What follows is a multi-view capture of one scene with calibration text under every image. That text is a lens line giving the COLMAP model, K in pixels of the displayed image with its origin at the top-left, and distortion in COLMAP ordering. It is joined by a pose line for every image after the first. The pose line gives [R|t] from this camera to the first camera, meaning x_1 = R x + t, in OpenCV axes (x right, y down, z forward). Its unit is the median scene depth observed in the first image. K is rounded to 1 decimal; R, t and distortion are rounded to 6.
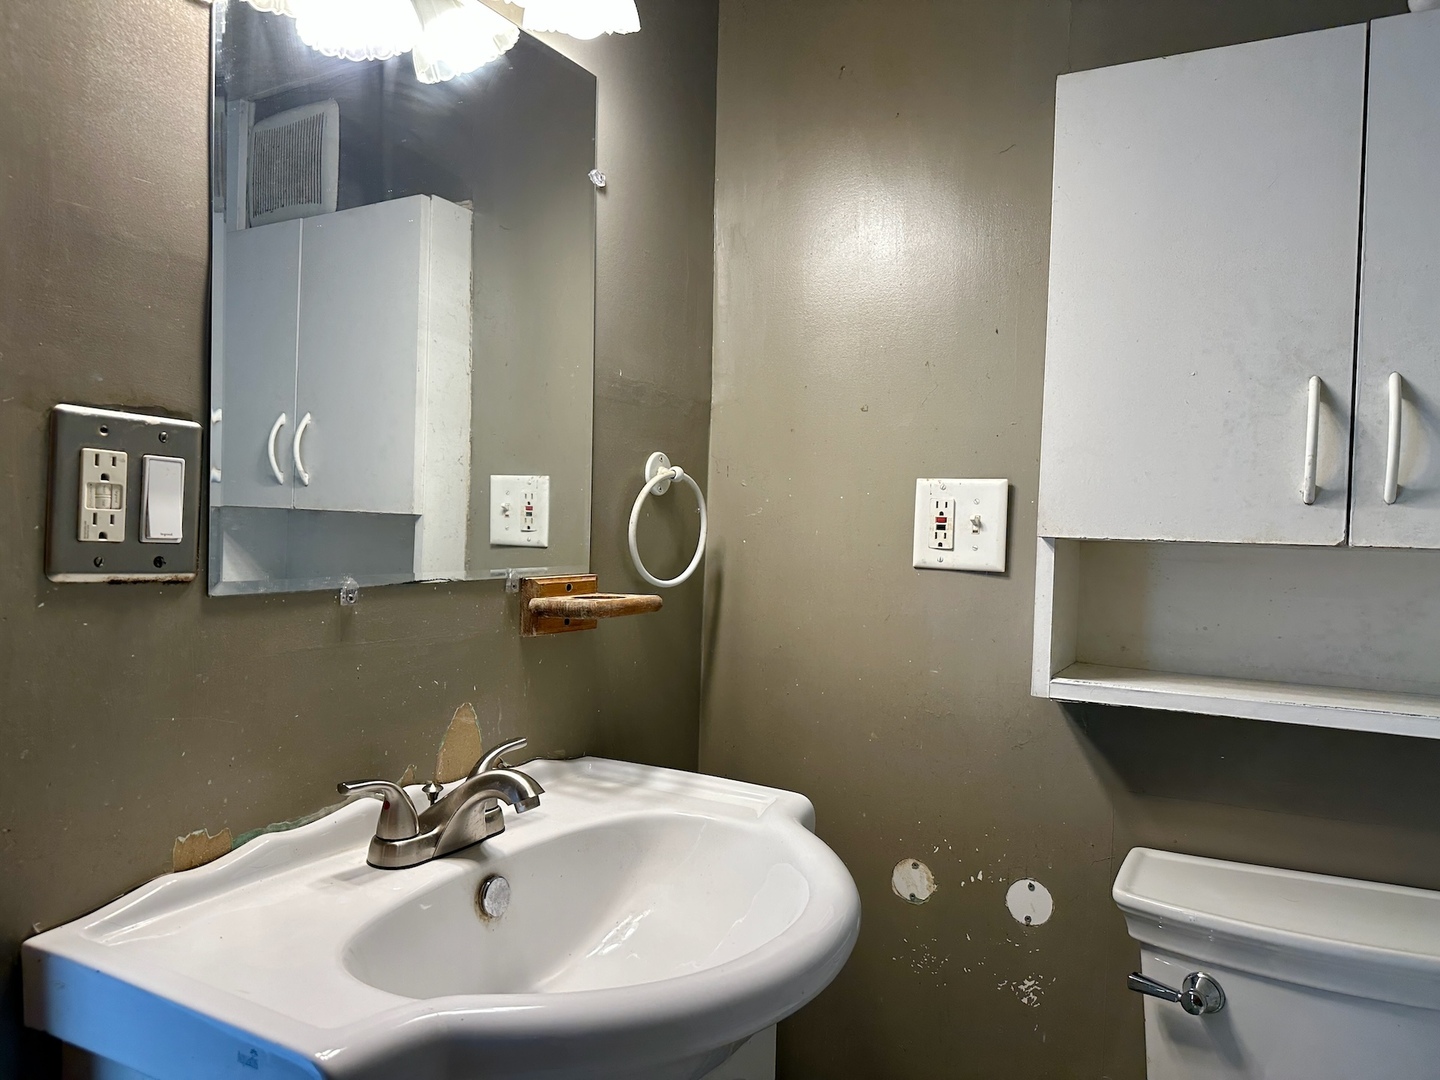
lens RADIAL K [[1015.9, 0, 730.8], [0, 1015.9, 541.0], [0, 0, 1]] dist [0.135117, -0.211809]
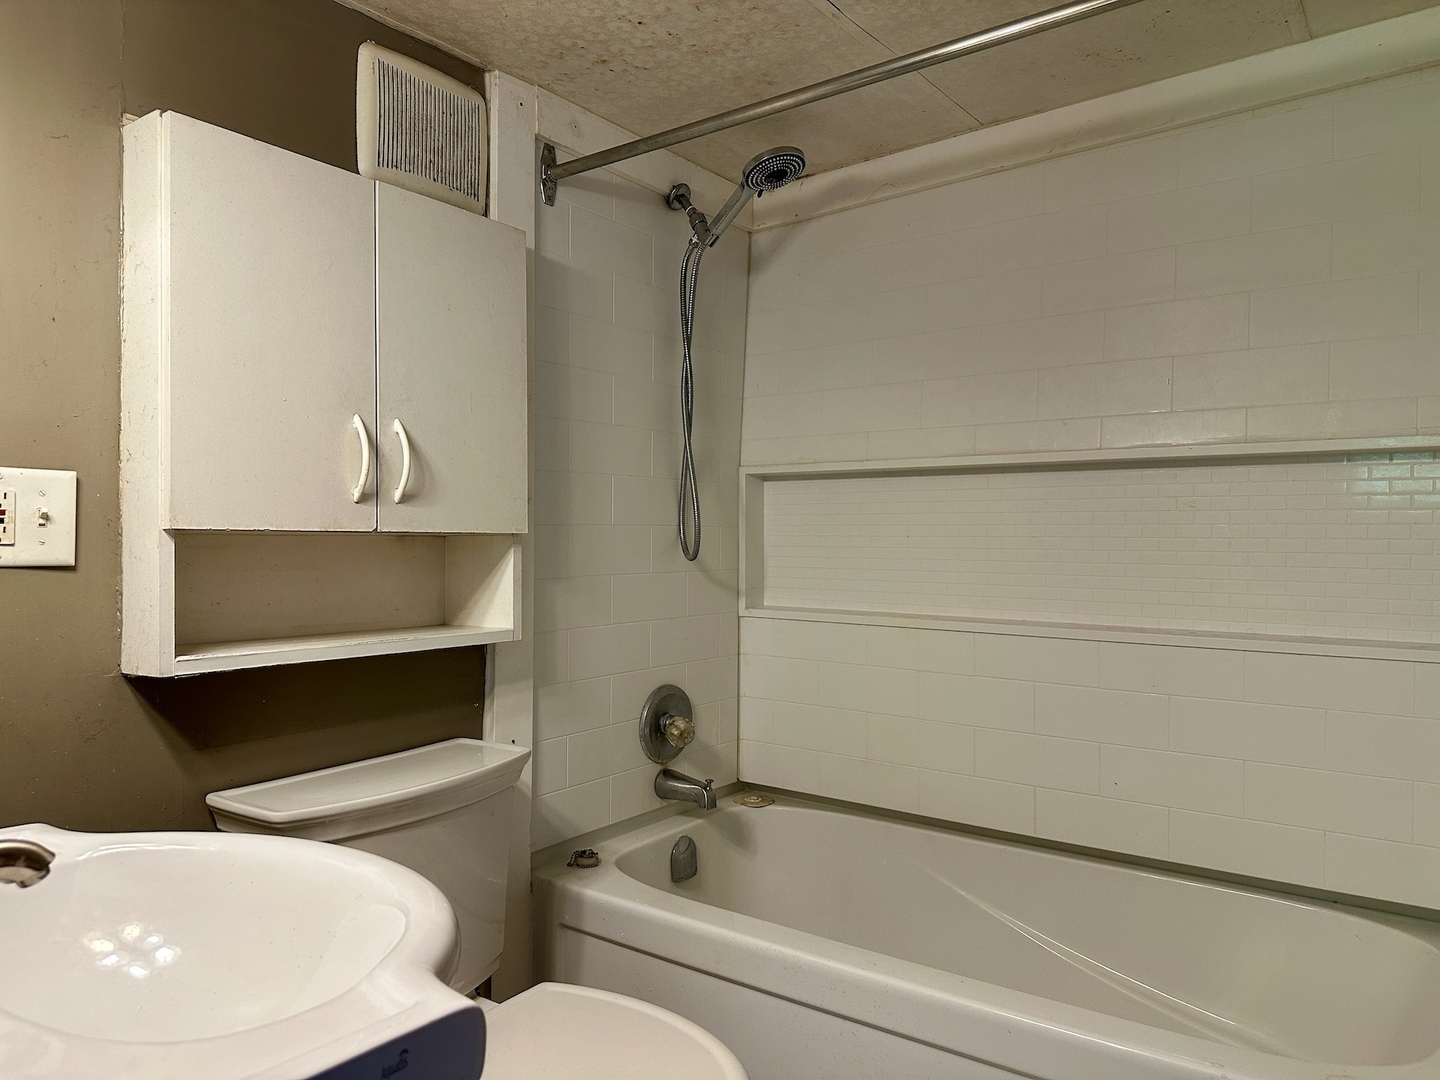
lens RADIAL K [[1015.9, 0, 730.8], [0, 1015.9, 541.0], [0, 0, 1]] dist [0.135117, -0.211809]
pose [[0.139498, -0.036331, 0.989556, -0.652313], [0.007340, 0.999337, 0.035655, -0.024889], [-0.990195, 0.002290, 0.139672, 0.240309]]
